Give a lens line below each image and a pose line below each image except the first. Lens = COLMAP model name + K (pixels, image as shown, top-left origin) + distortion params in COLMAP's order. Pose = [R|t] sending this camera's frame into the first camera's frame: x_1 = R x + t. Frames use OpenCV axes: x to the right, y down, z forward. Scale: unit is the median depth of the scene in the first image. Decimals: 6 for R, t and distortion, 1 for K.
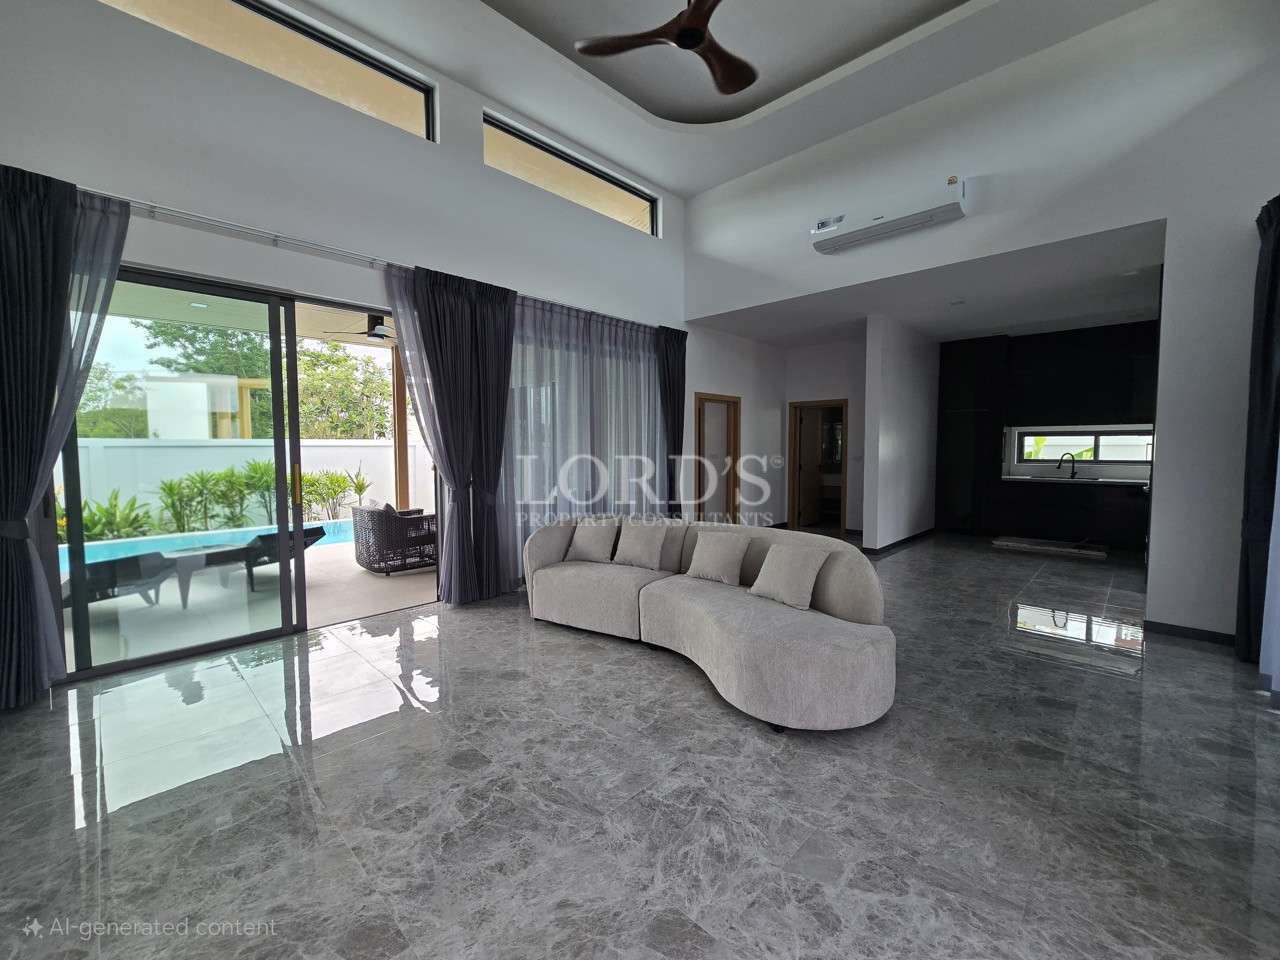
lens RADIAL K [[524.3, 0, 635.2], [0, 524.3, 476.9], [0, 0, 1]] dist [-0.000130, -0.000079]
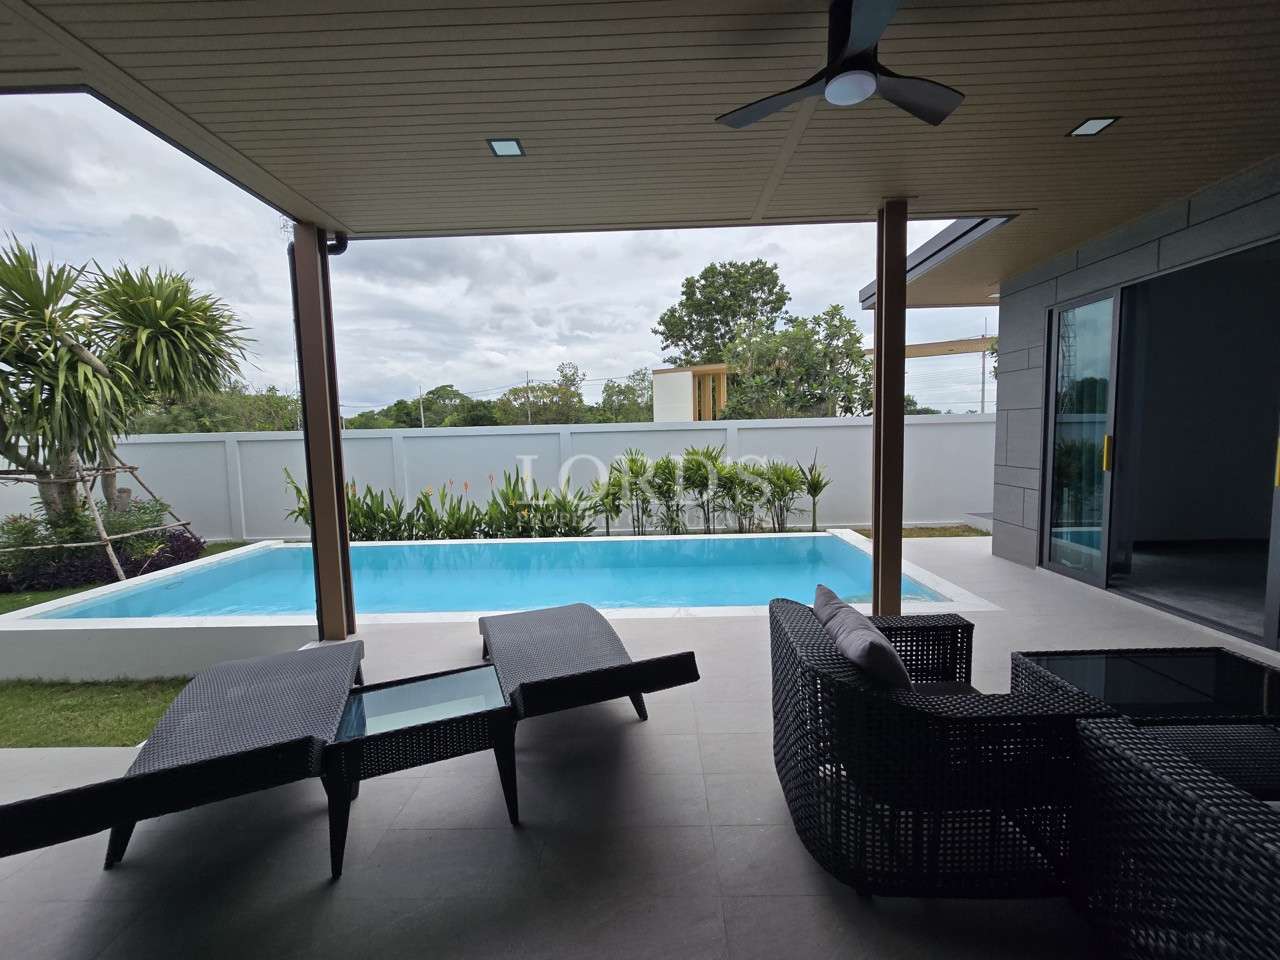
lens RADIAL K [[533.3, 0, 642.7], [0, 533.3, 479.4], [0, 0, 1]] dist [-0.001855, -0.000231]
pose [[0.691287, 0.052295, -0.720686, -0.055369], [-0.024236, 0.998495, 0.049206, -0.005630], [0.722174, -0.016549, 0.691513, 0.110201]]
